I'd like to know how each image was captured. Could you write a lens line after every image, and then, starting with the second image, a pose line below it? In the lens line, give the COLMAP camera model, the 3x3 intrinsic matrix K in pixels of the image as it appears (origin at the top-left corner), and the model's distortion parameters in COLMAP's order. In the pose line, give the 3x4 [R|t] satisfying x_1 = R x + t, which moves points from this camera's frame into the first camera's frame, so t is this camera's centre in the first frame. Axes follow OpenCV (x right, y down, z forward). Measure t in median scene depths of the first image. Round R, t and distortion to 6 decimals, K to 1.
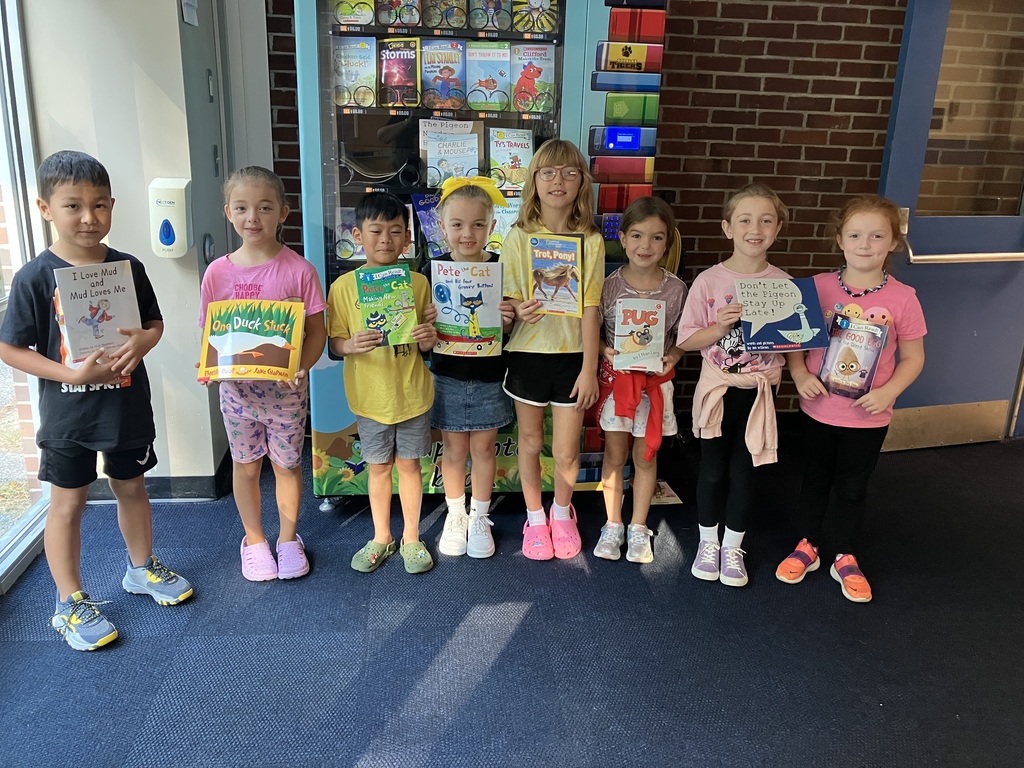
lens RADIAL K [[842.7, 0, 513.9], [0, 842.7, 363.6], [0, 0, 1]] dist [-0.032344, 0.045632]
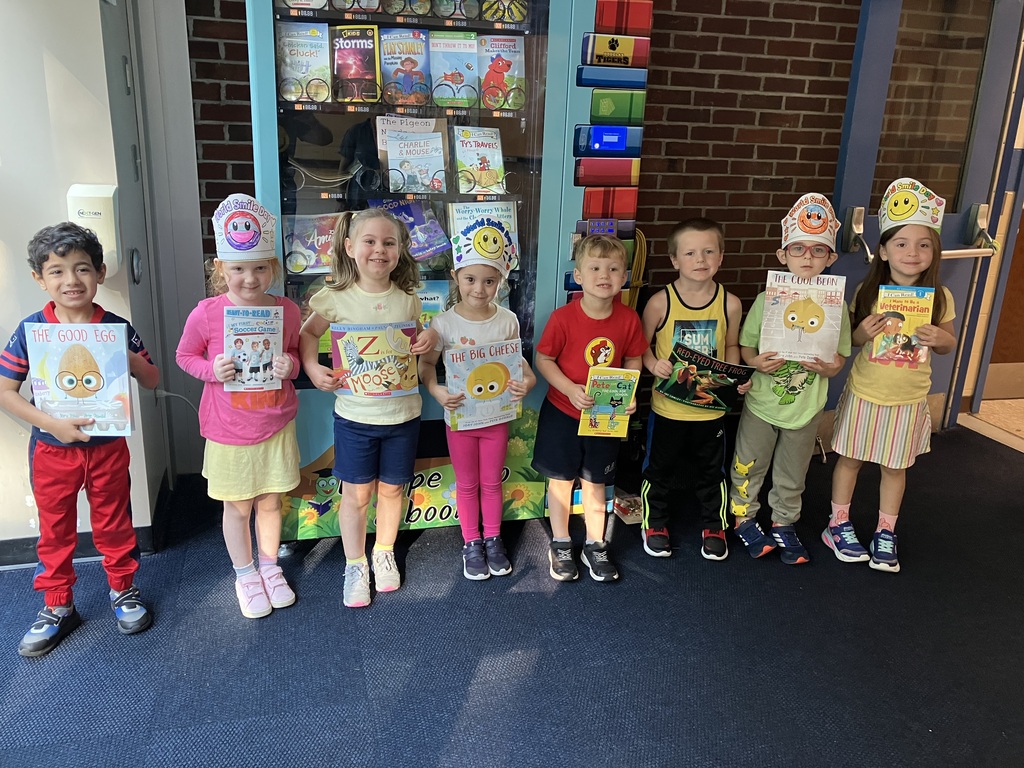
lens RADIAL K [[842.7, 0, 511.9], [0, 842.7, 364.8], [0, 0, 1]] dist [-0.032344, 0.045632]
pose [[0.987637, -0.039515, 0.151695, -0.116399], [0.038362, 0.999209, 0.010520, -0.028773], [-0.151990, -0.004571, 0.988371, 0.088041]]
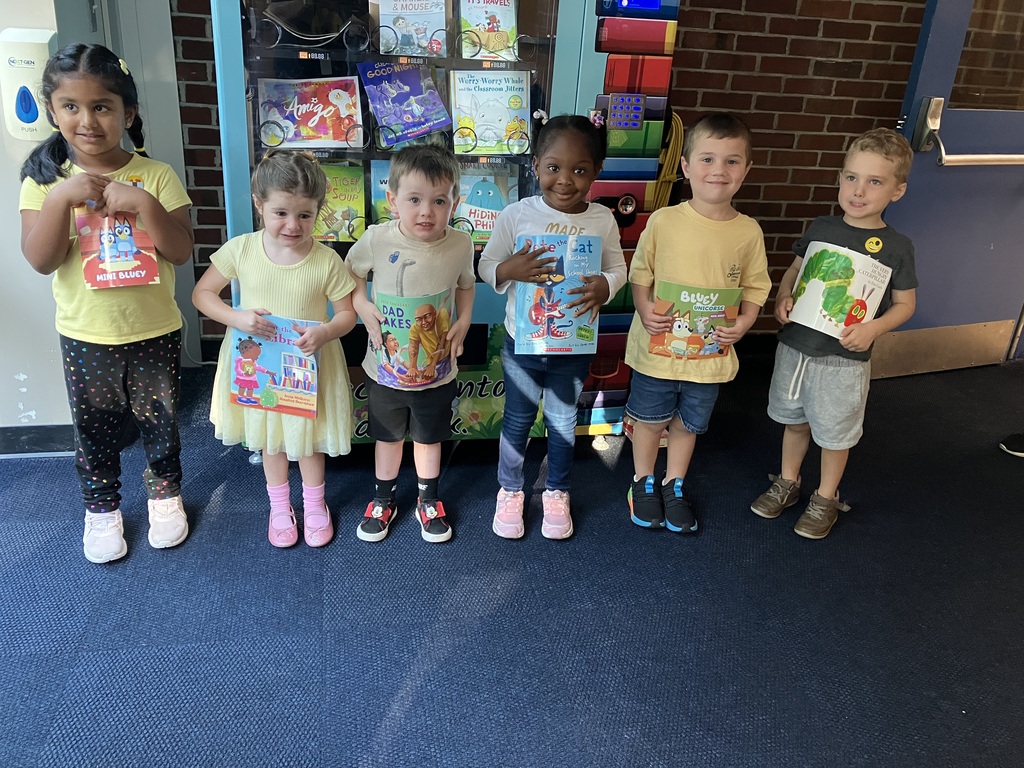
lens RADIAL K [[842.7, 0, 508.8], [0, 842.7, 370.2], [0, 0, 1]] dist [-0.032344, 0.045632]
pose [[0.995376, -0.006017, 0.095864, -0.060365], [-0.006517, 0.991505, 0.129903, -0.022443], [-0.095831, -0.129927, 0.986882, 0.190568]]
